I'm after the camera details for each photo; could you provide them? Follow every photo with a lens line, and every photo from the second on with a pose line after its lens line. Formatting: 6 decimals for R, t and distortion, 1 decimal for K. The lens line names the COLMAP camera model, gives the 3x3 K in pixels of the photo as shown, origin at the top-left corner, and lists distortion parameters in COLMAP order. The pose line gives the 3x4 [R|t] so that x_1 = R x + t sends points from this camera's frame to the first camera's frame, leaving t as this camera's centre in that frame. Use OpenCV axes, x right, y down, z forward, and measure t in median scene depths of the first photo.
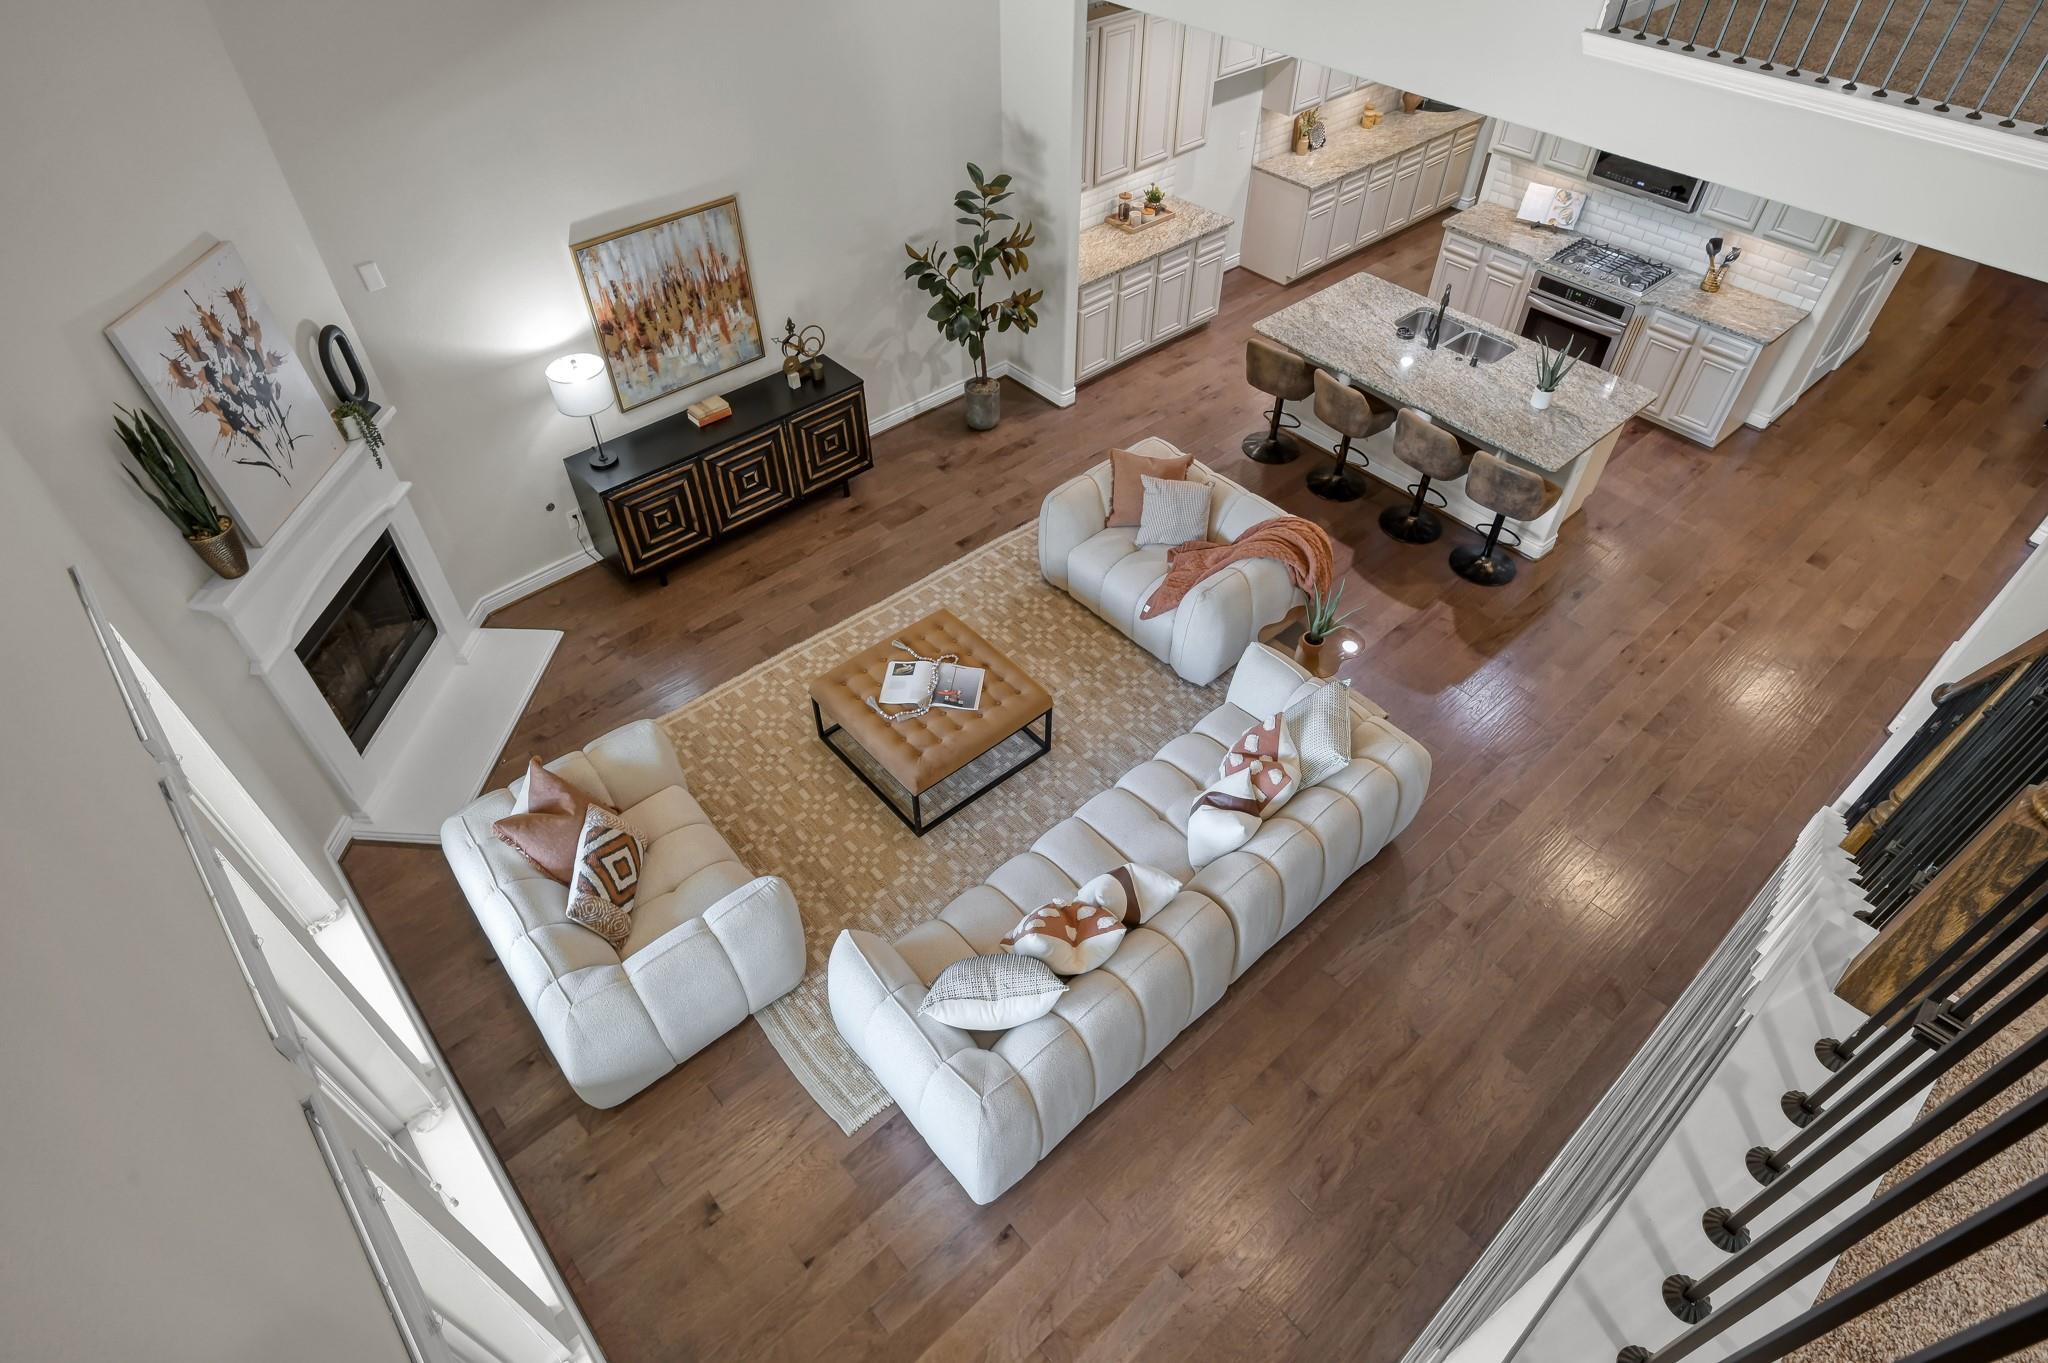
lens RADIAL K [[1106.8, 0, 1031.7], [0, 1106.8, 675.9], [0, 0, 1]] dist [0.003630, 0.000304]
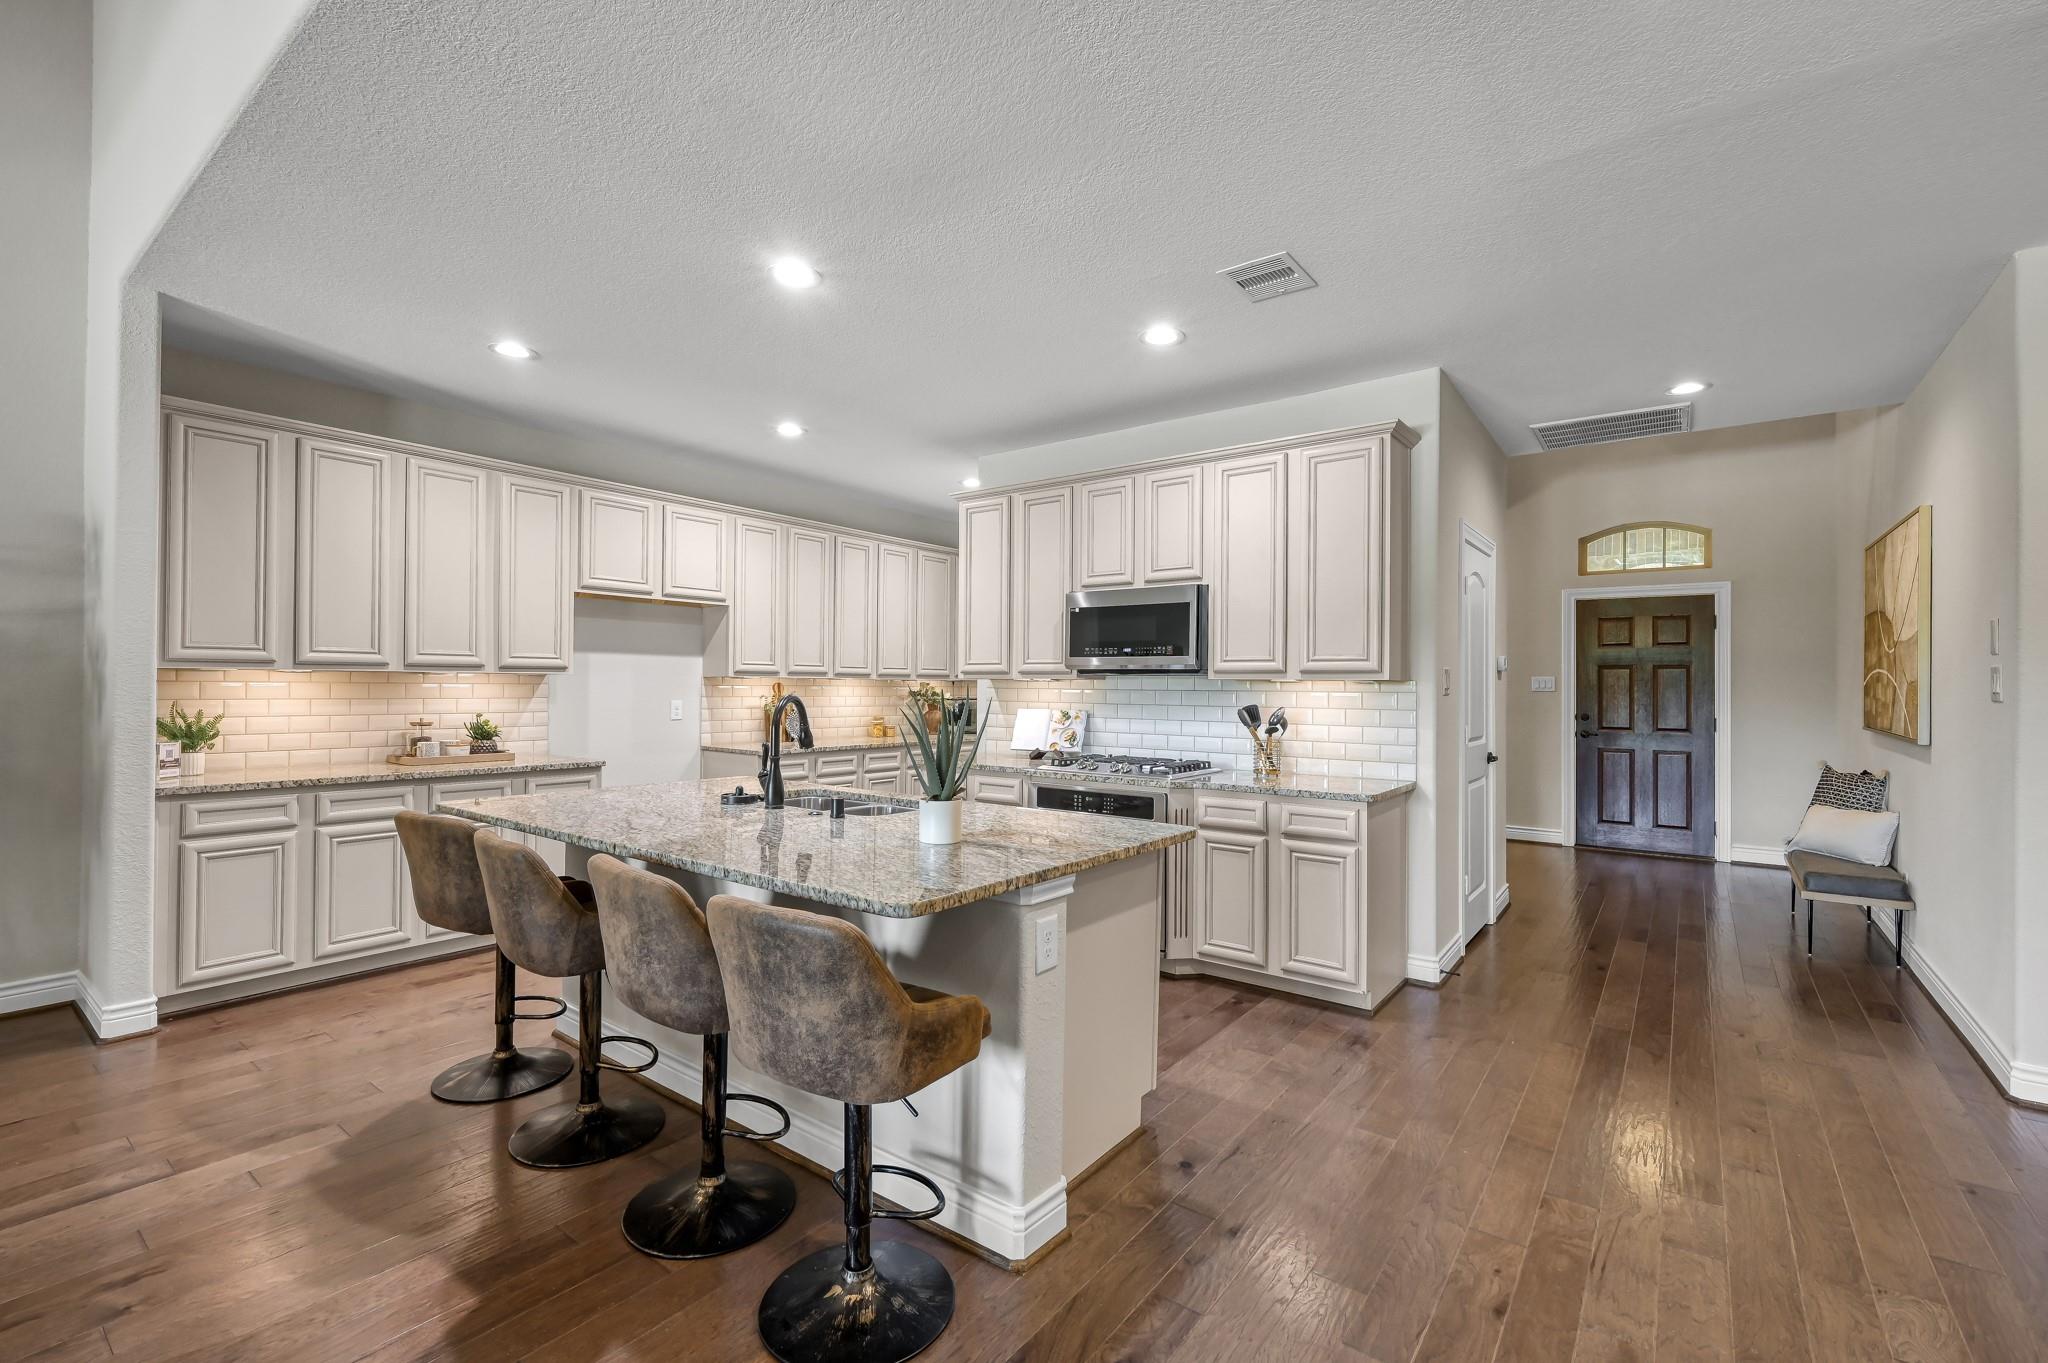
lens RADIAL K [[885.5, 0, 1028.1], [0, 885.5, 681.1], [0, 0, 1]] dist [-0.005280, 0.000924]
pose [[0.981323, 0.003383, 0.192338, 0.441140], [0.134560, 0.702459, -0.698888, -0.042159], [-0.137474, 0.711716, 0.688884, 0.736537]]
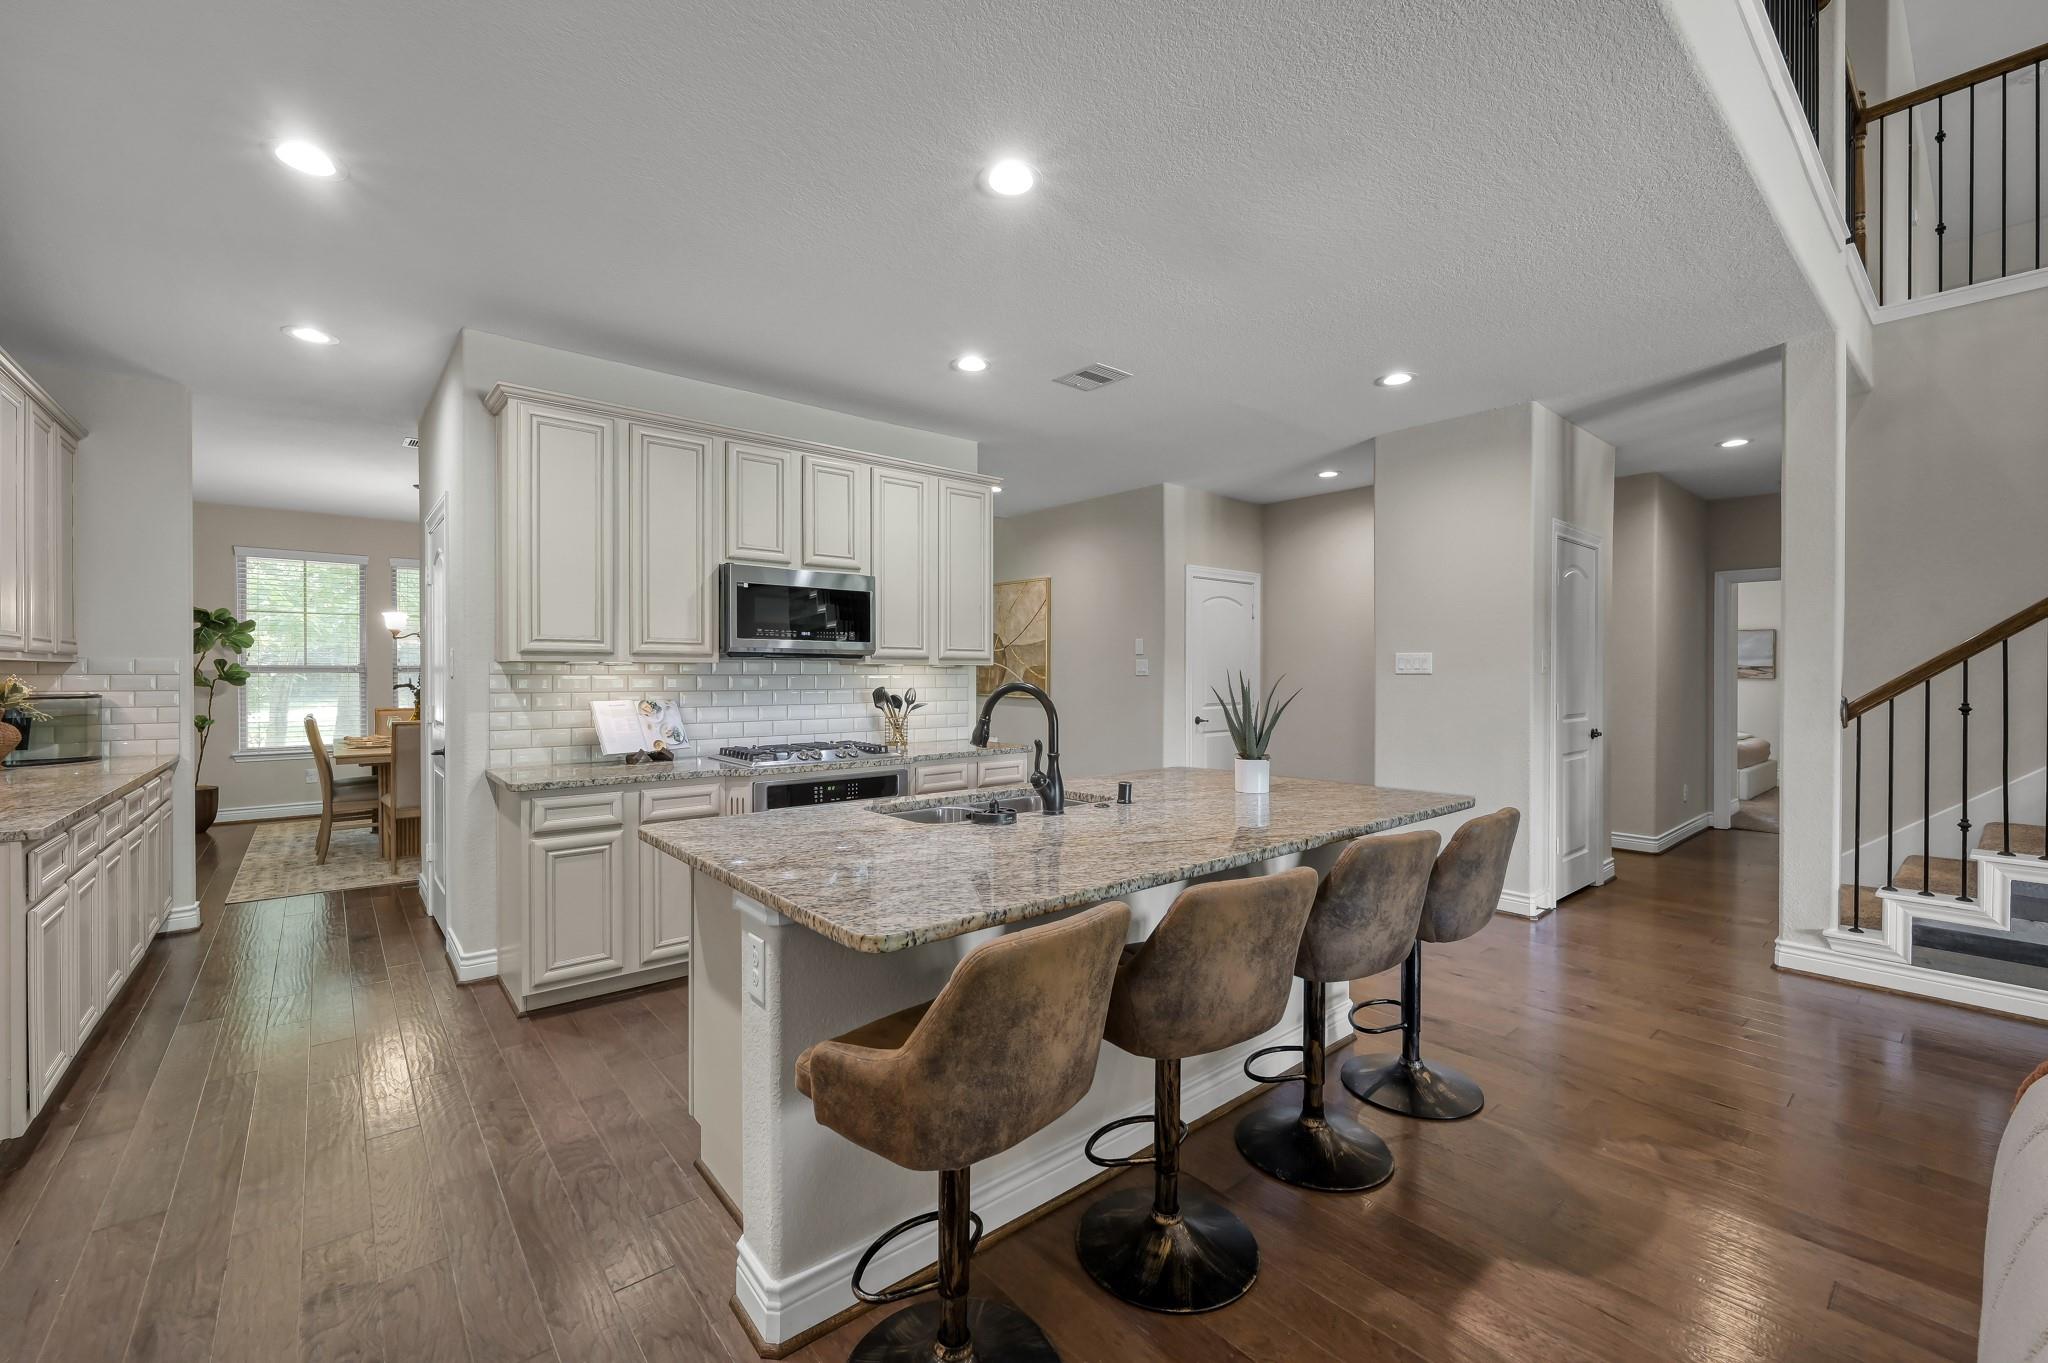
lens RADIAL K [[844.1, 0, 1022.3], [0, 844.1, 669.1], [0, 0, 1]] dist [-0.006783, 0.000626]
pose [[0.026421, -0.000973, 0.999650, 0.028750], [0.708659, 0.705321, -0.018044, -0.377915], [-0.705057, 0.708888, 0.019325, 1.068796]]
